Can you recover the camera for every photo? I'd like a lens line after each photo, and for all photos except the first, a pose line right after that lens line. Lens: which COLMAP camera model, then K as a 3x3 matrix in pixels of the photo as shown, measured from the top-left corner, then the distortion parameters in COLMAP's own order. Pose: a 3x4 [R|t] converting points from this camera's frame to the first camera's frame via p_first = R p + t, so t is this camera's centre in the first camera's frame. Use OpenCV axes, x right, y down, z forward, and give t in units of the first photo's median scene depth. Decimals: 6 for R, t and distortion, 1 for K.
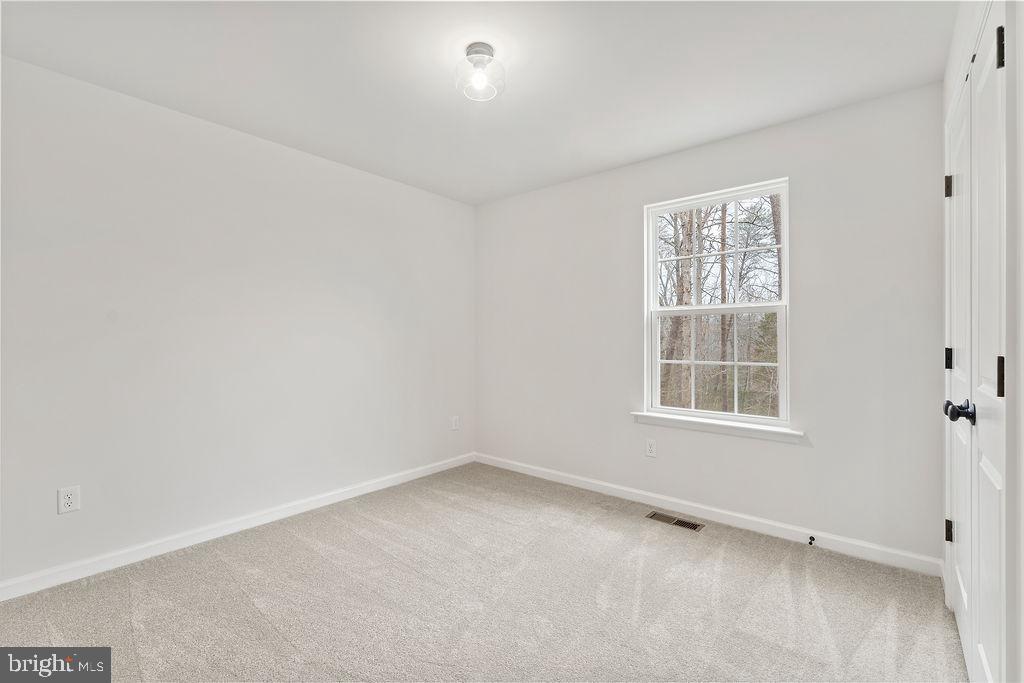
lens RADIAL K [[452.8, 0, 510.2], [0, 452.8, 342.1], [0, 0, 1]] dist [0.000458, 0.000805]
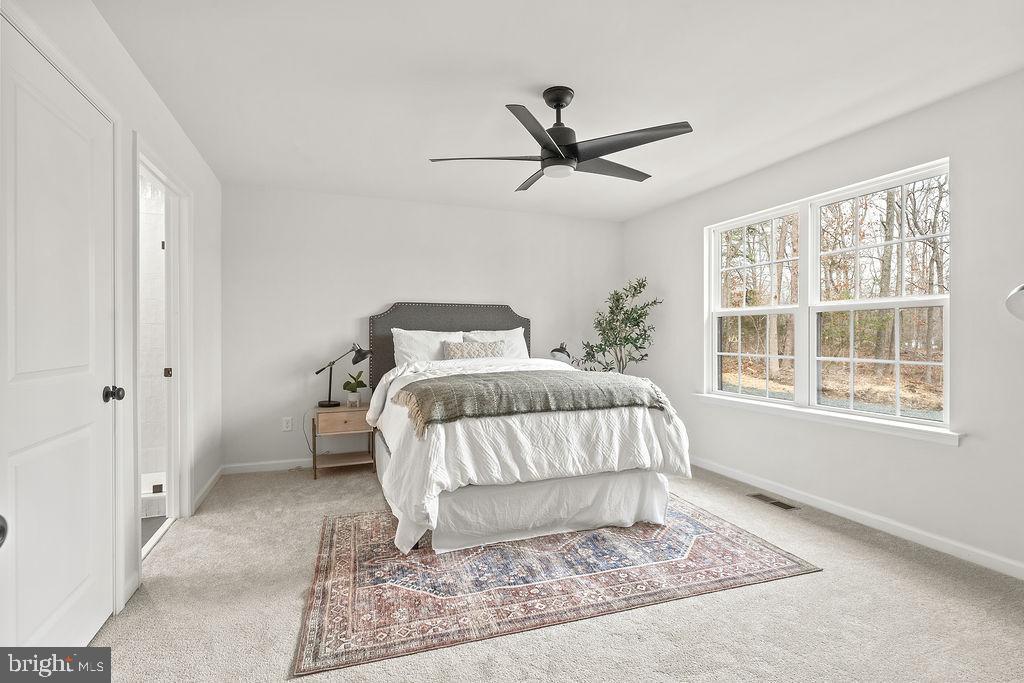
lens RADIAL K [[475.9, 0, 508.3], [0, 475.9, 337.0], [0, 0, 1]] dist [-0.001052, 0.000406]
pose [[0.872476, -0.000958, -0.488656, 0.348017], [-0.000531, 0.999996, -0.002907, 0.000019], [0.488657, 0.002796, 0.872472, -0.302862]]
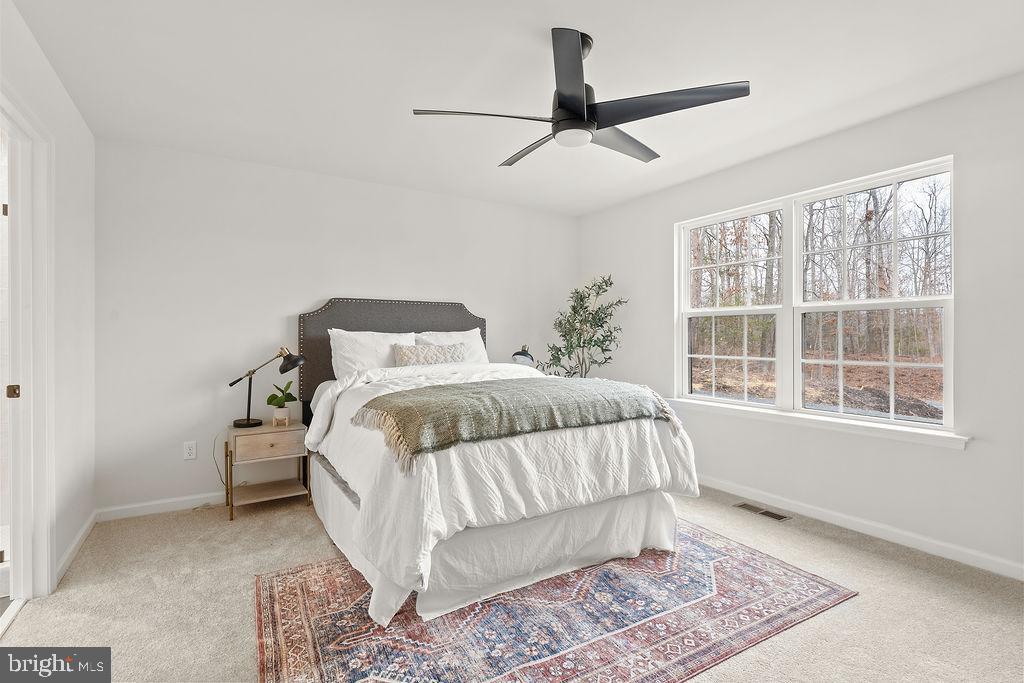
lens RADIAL K [[475.9, 0, 507.9], [0, 475.9, 337.3], [0, 0, 1]] dist [-0.001052, 0.000406]
pose [[0.948855, -0.003776, -0.315691, 0.147208], [0.002287, 0.999984, -0.005088, -0.002292], [0.315705, 0.004106, 0.948848, -0.214256]]
